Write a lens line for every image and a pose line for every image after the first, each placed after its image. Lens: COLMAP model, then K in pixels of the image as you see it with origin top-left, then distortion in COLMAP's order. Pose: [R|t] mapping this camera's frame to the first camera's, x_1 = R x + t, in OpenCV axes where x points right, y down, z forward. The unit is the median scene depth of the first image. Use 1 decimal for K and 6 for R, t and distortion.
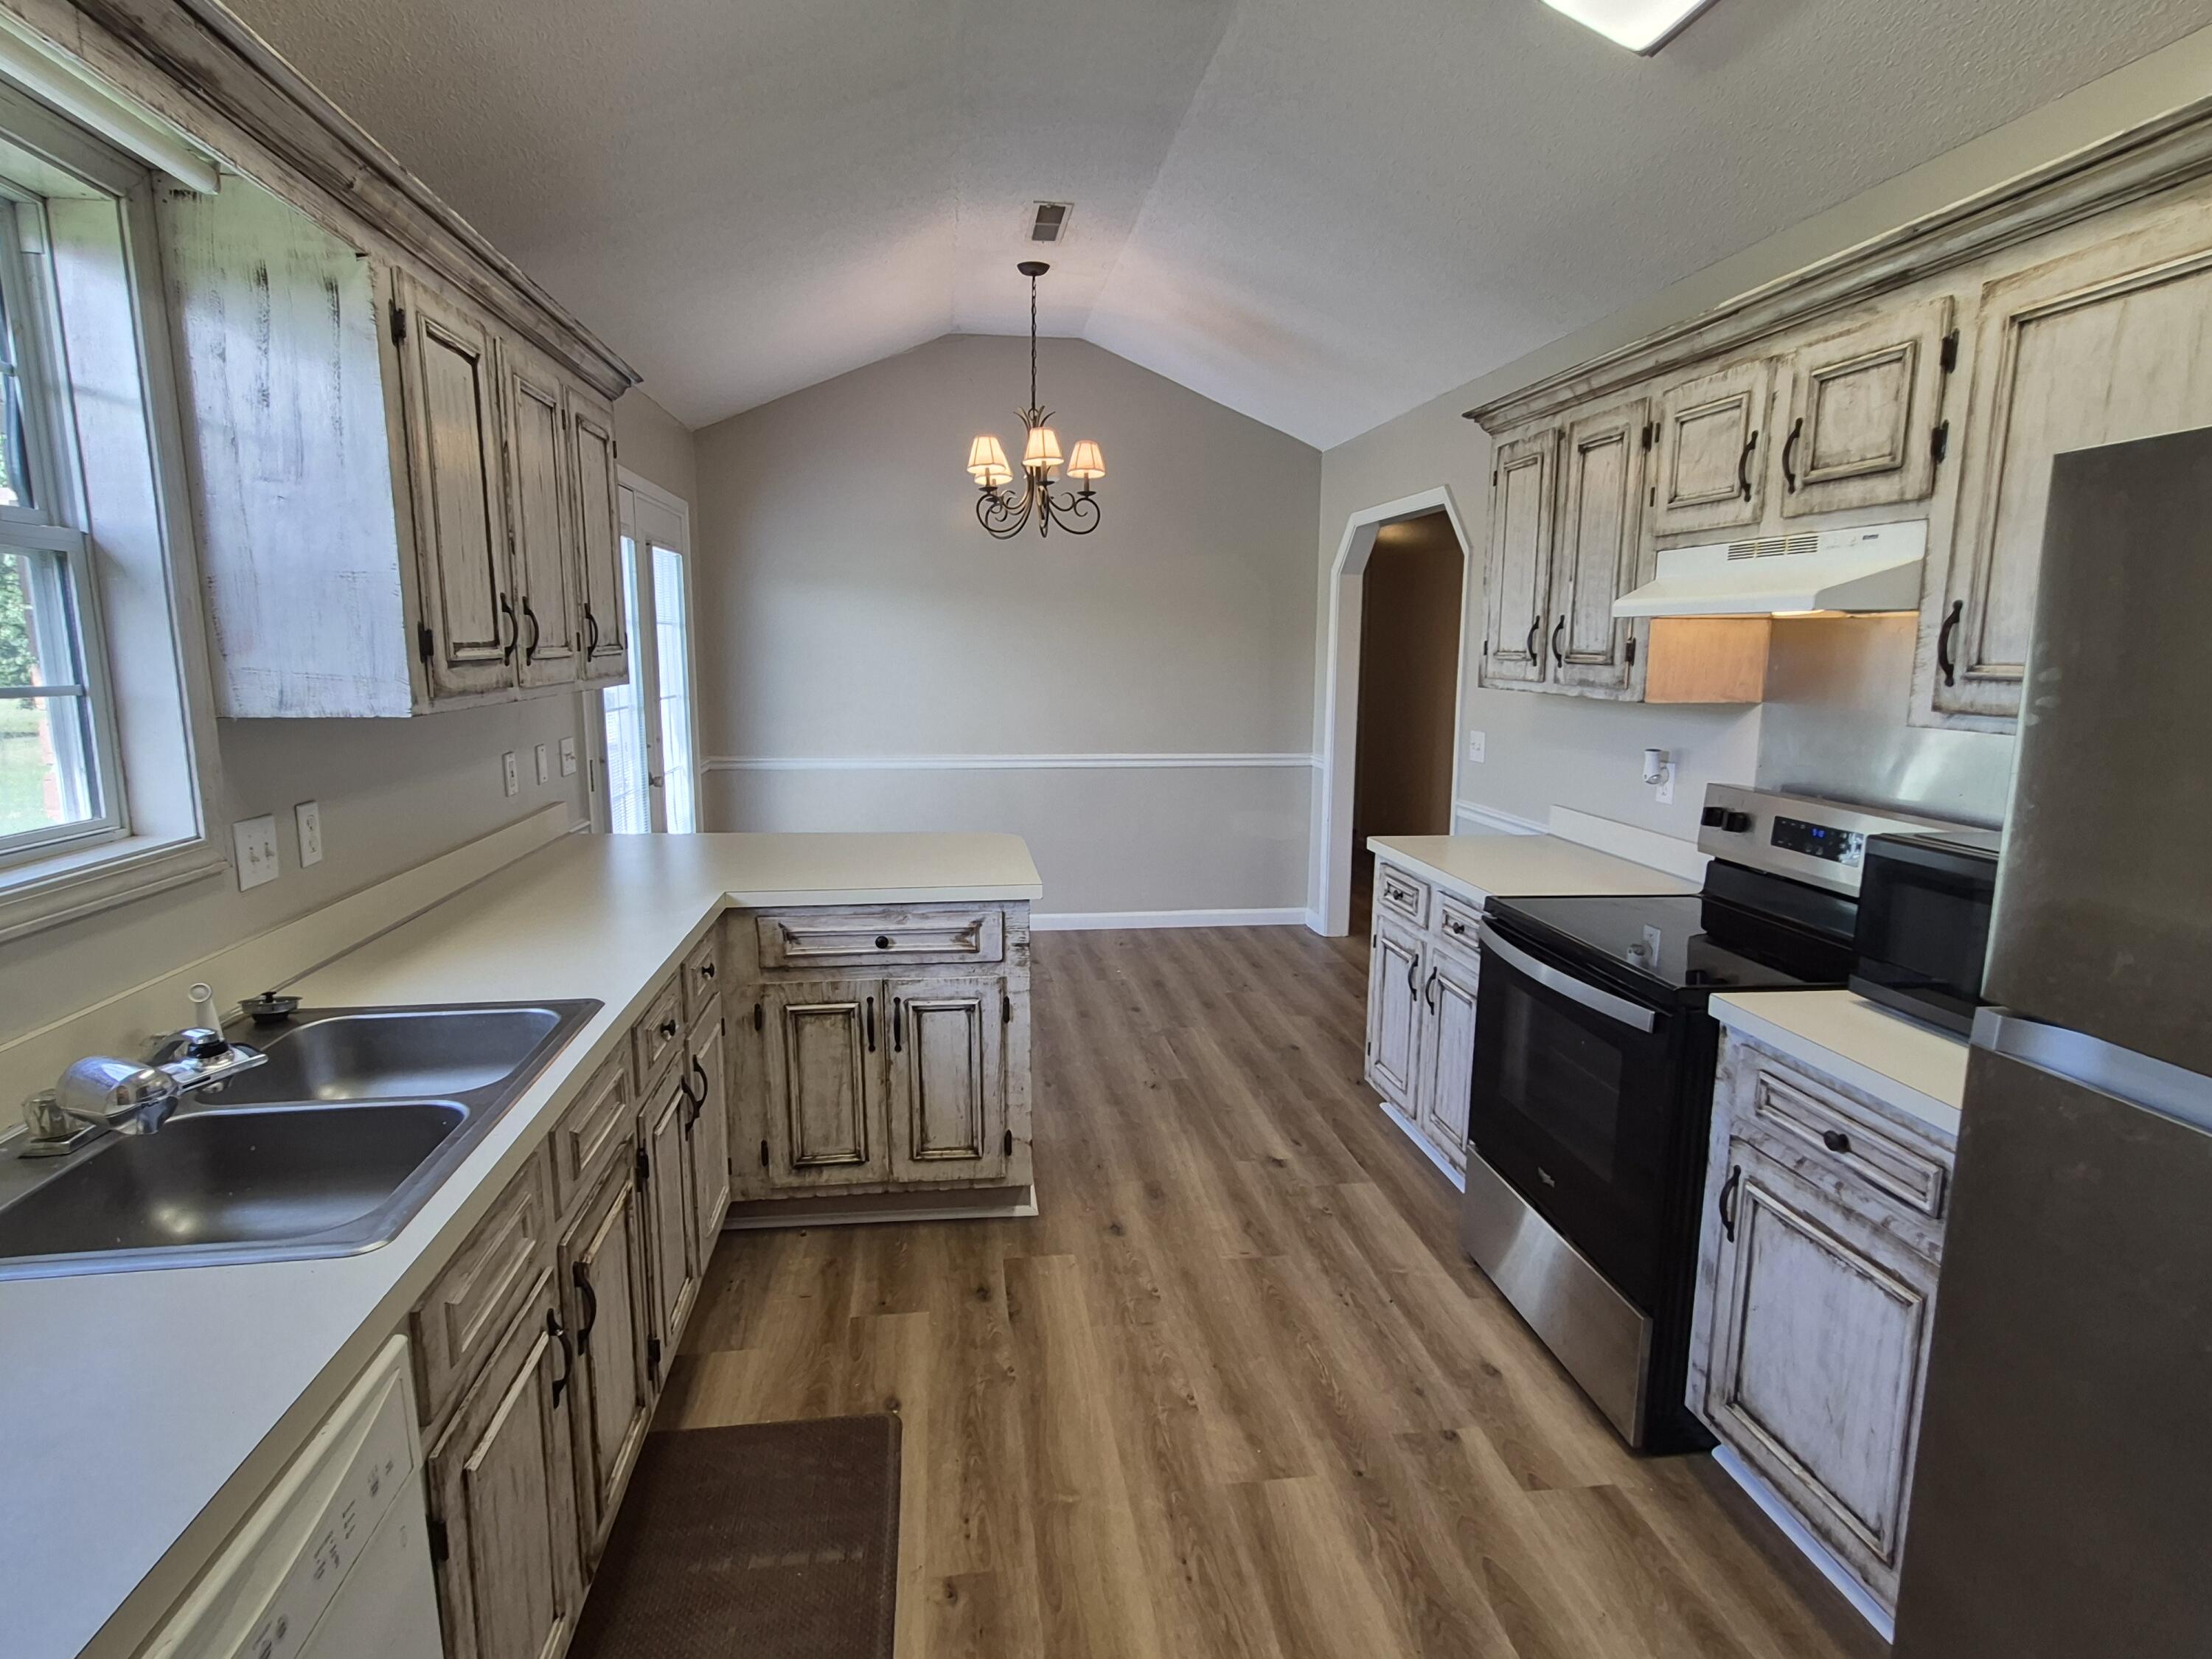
lens RADIAL K [[1182.5, 0, 1110.2], [0, 1182.5, 835.8], [0, 0, 1]] dist [0.022970, -0.000218]
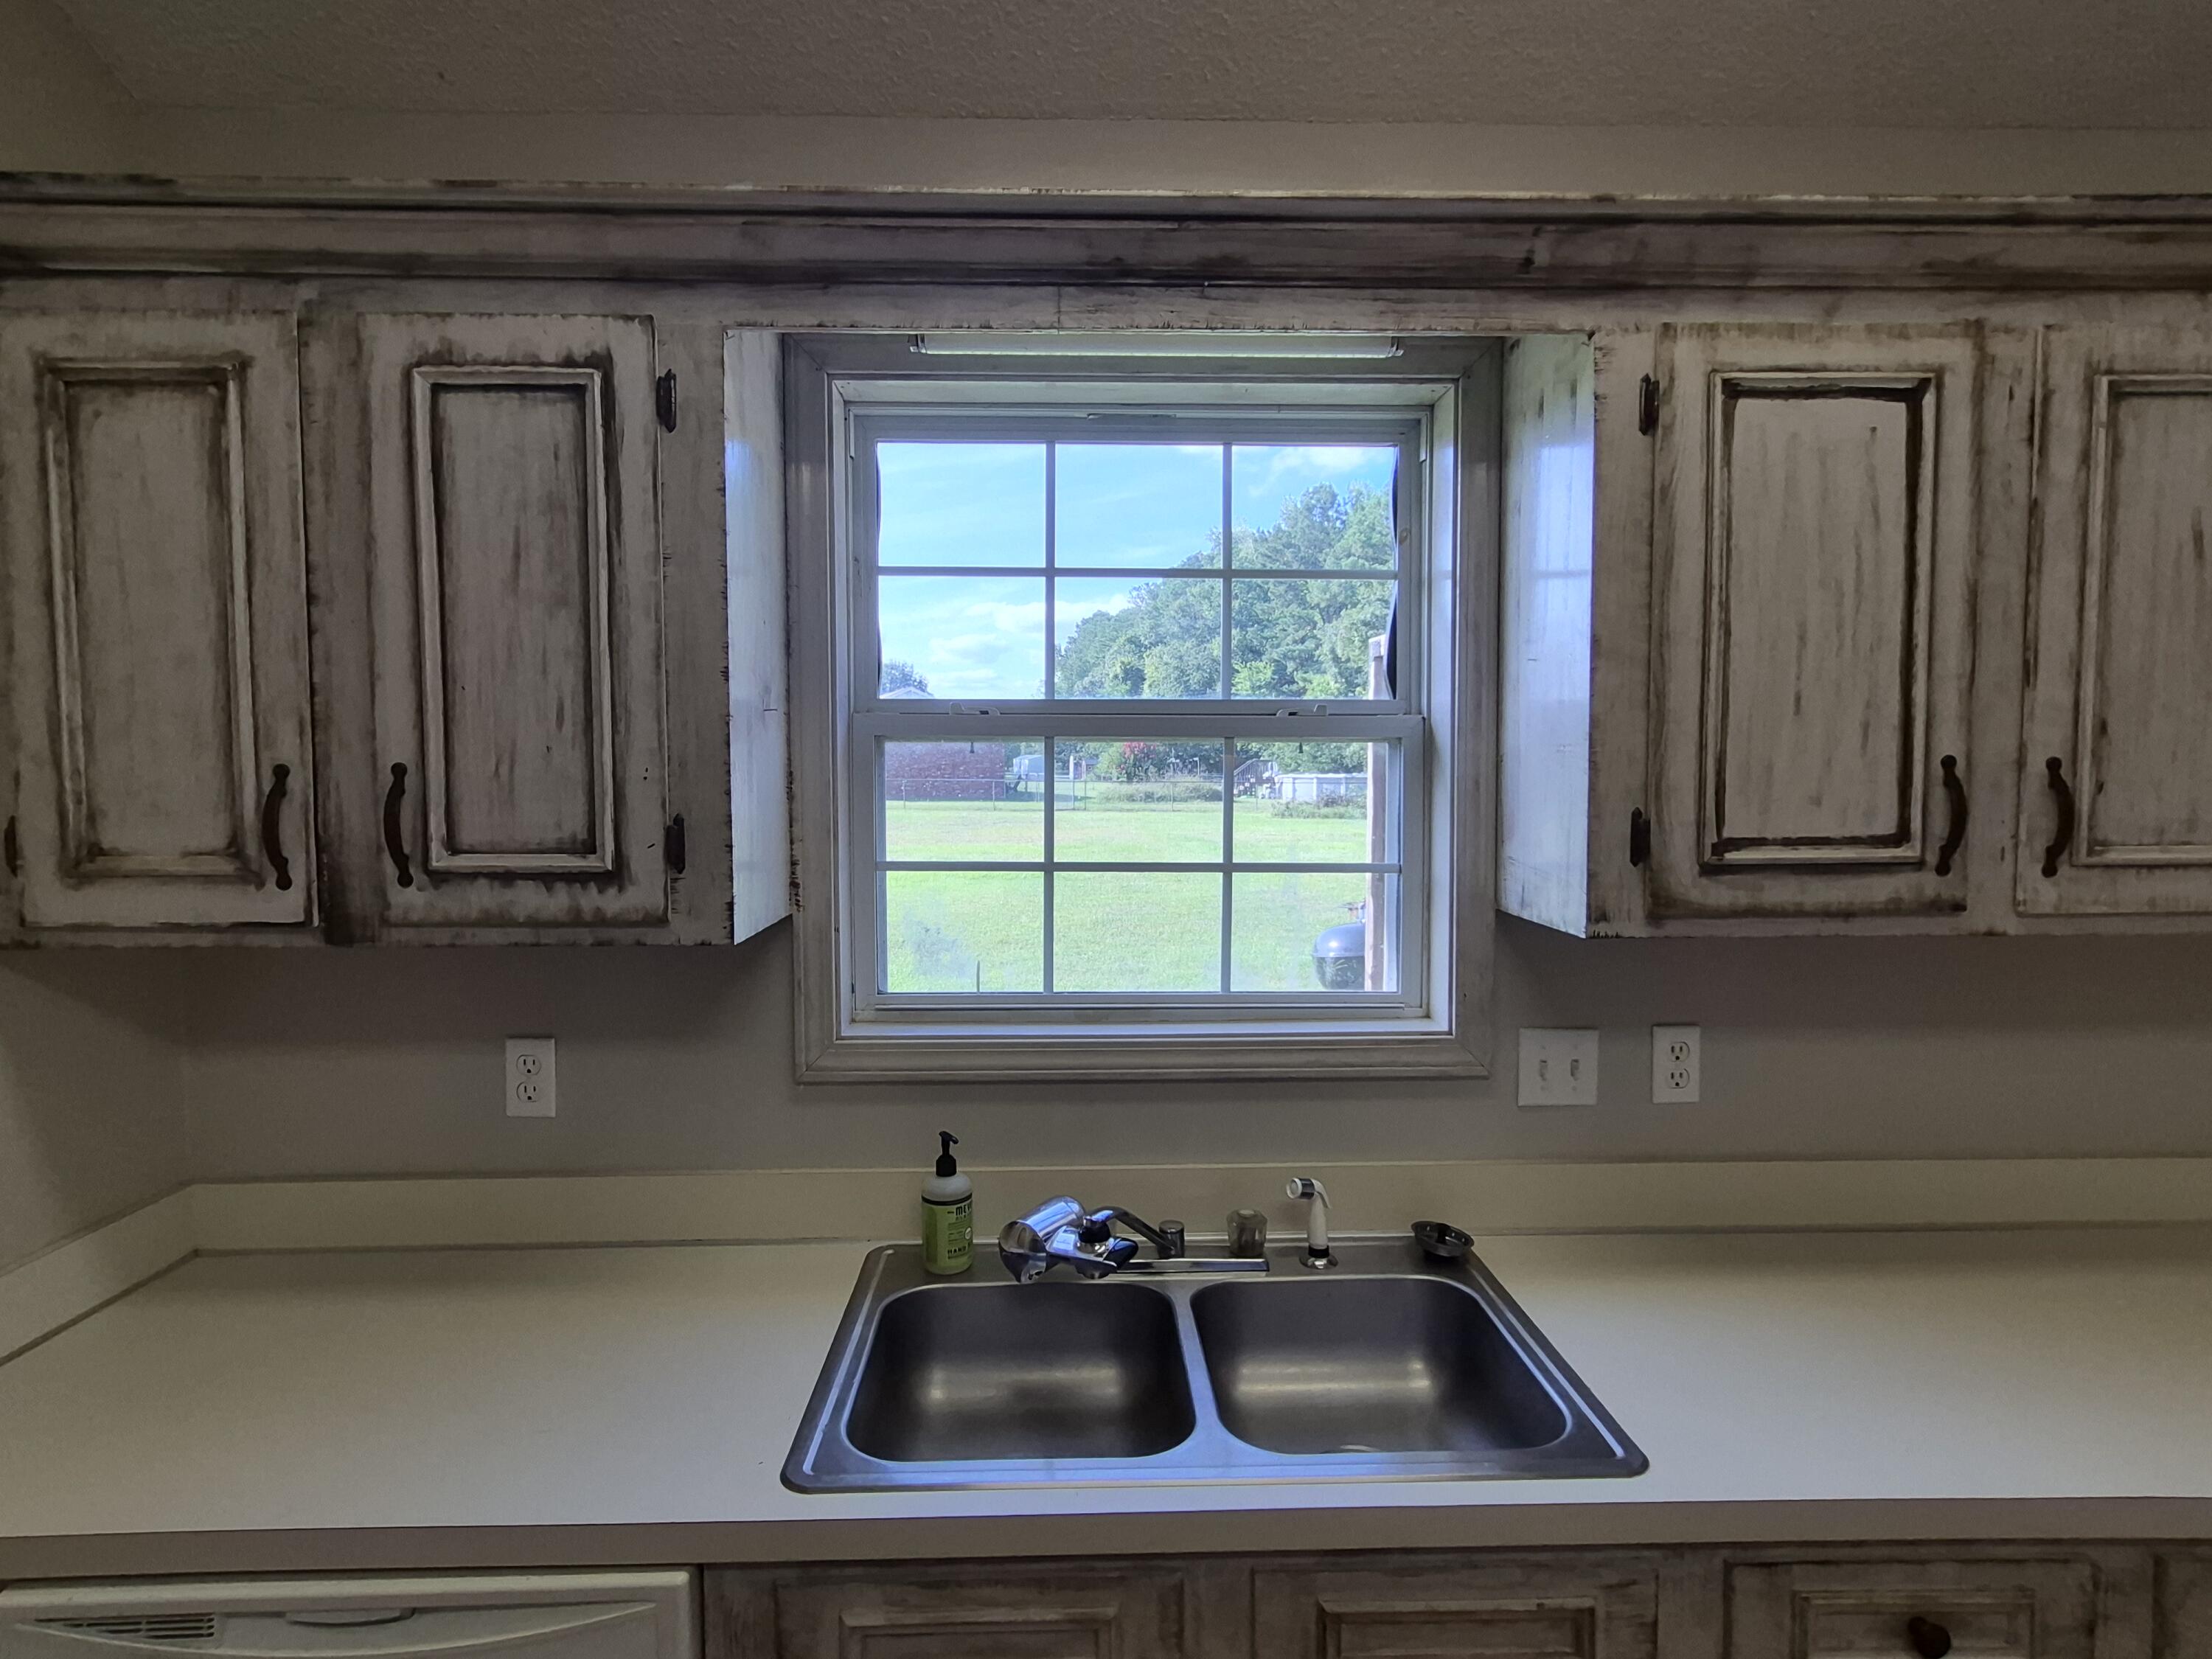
lens RADIAL K [[1182.5, 0, 1107.8], [0, 1182.5, 829.5], [0, 0, 1]] dist [0.022970, -0.000218]
pose [[-0.103040, 0.052966, -0.993266, 0.163646], [-0.159944, 0.984704, 0.069102, -0.170896], [0.981733, 0.165987, -0.092993, 0.779519]]
